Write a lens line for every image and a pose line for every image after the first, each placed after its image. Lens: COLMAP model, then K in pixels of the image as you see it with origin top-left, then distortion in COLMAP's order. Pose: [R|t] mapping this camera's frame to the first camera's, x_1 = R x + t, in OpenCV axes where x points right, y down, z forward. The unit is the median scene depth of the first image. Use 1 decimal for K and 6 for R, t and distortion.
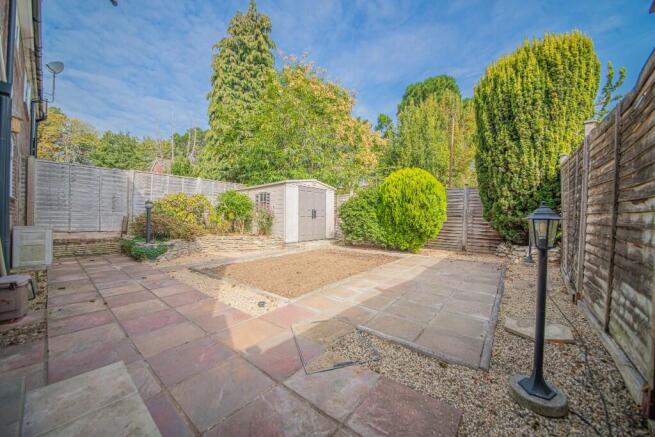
lens RADIAL K [[233.6, 0, 325.6], [0, 233.6, 216.8], [0, 0, 1]] dist [-0.014866, -0.000075]
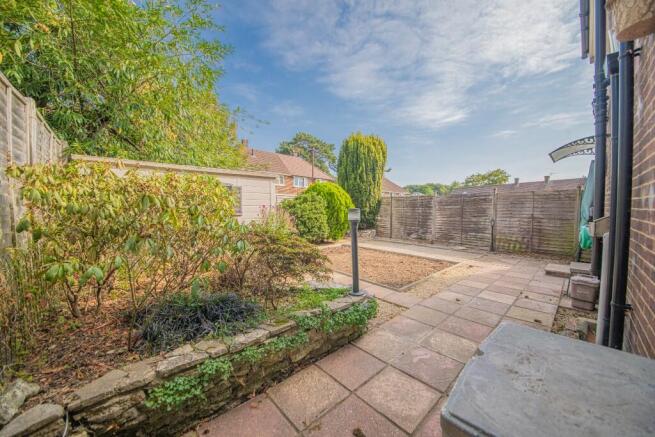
lens RADIAL K [[233.6, 0, 325.6], [0, 233.6, 216.8], [0, 0, 1]] dist [-0.014866, -0.000075]
pose [[0.150118, -0.035195, 0.988041, -1.409223], [-0.009795, 0.999264, 0.037083, -0.076550], [-0.988620, -0.015245, 0.149663, 1.108846]]
